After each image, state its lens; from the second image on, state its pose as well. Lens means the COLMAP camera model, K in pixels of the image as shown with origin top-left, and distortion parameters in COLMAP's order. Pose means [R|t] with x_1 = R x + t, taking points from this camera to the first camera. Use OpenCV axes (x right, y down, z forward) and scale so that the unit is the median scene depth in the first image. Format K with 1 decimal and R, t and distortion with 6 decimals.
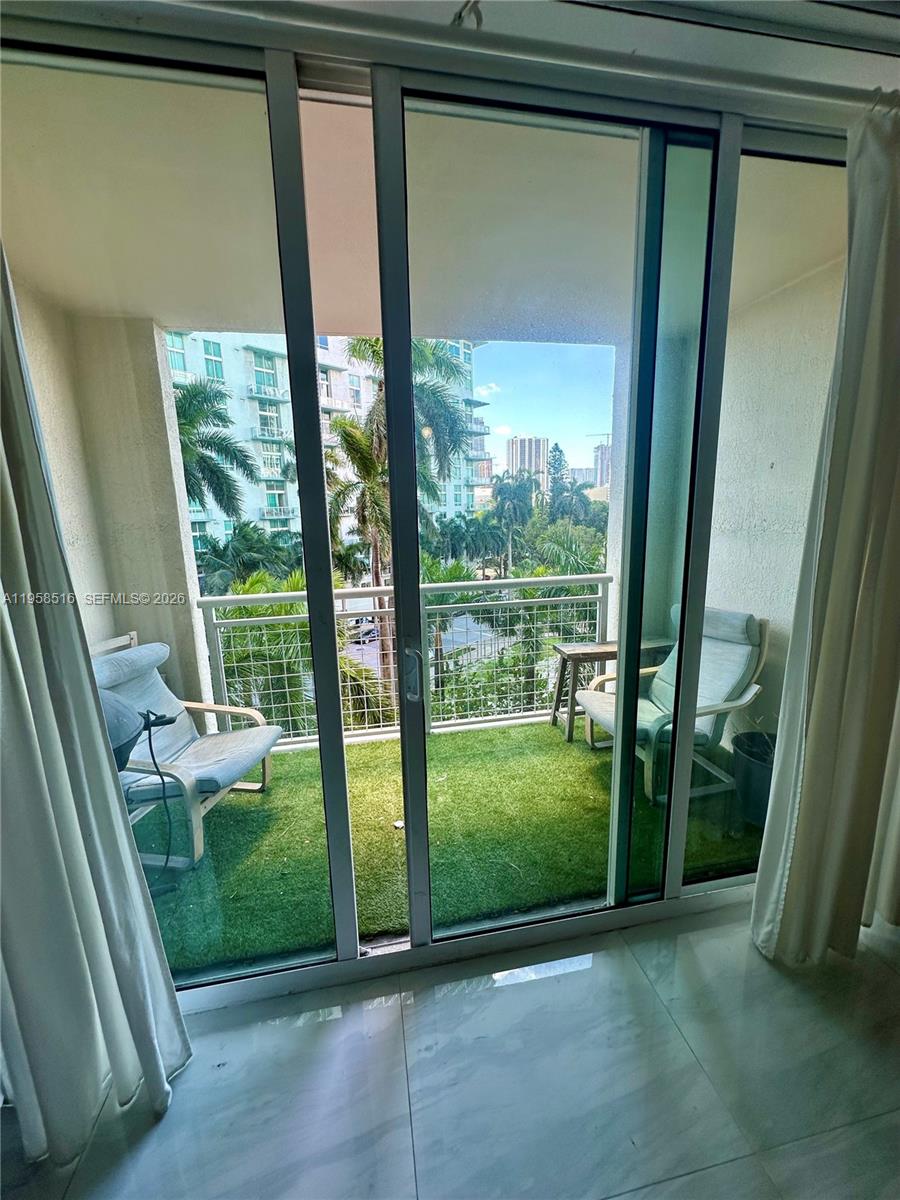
lens RADIAL K [[479.0, 0, 448.5], [0, 479.0, 604.3], [0, 0, 1]] dist [-0.001678, -0.000316]
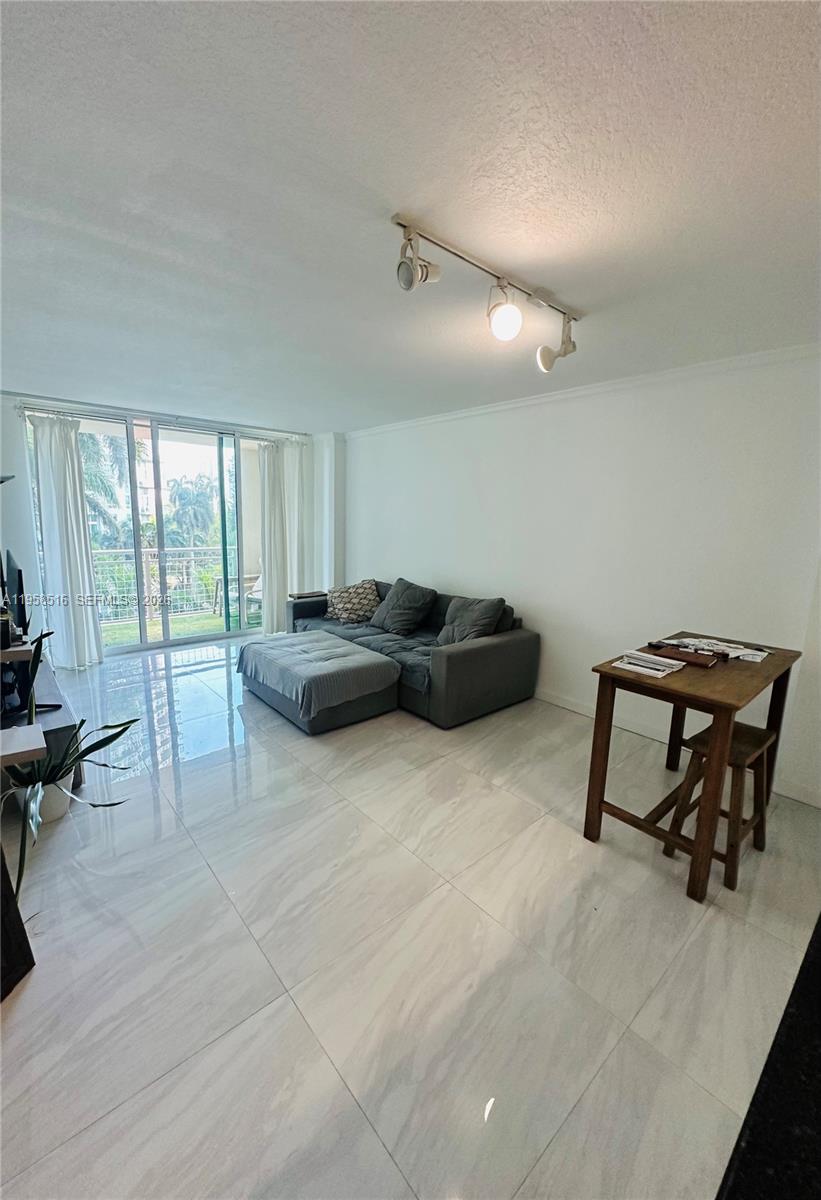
lens RADIAL K [[487.6, 0, 408.8], [0, 487.6, 602.8], [0, 0, 1]] dist [0.000586, 0.000015]
pose [[0.856695, -0.043576, 0.513979, -0.014780], [0.056279, 0.998373, -0.009161, 0.023766], [-0.512743, 0.036775, 0.857754, -0.121426]]
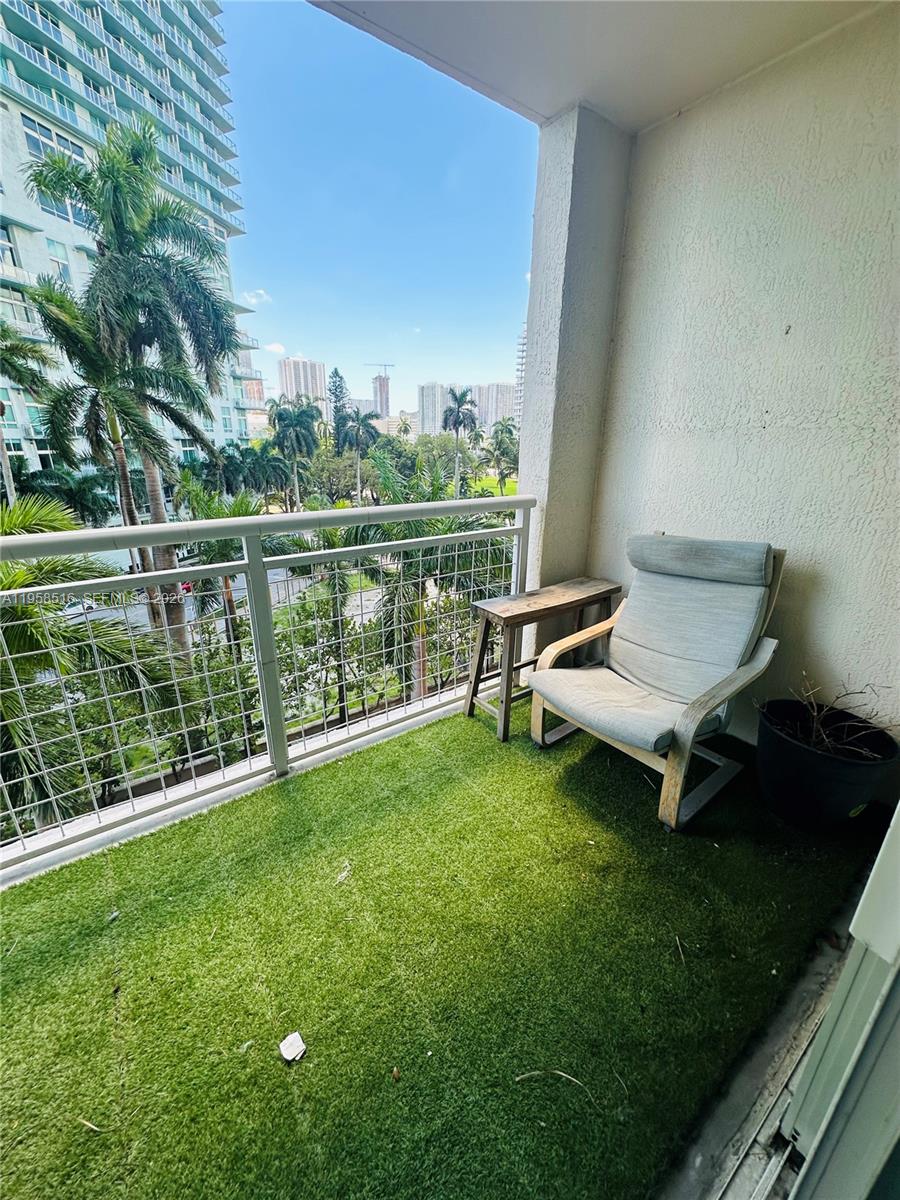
lens RADIAL K [[479.0, 0, 449.9], [0, 479.0, 602.9], [0, 0, 1]] dist [-0.001678, -0.000316]
pose [[0.906515, -0.100495, 0.410038, -0.004840], [0.047156, 0.989280, 0.138207, -0.000599], [-0.419532, -0.105951, 0.901536, 0.024715]]
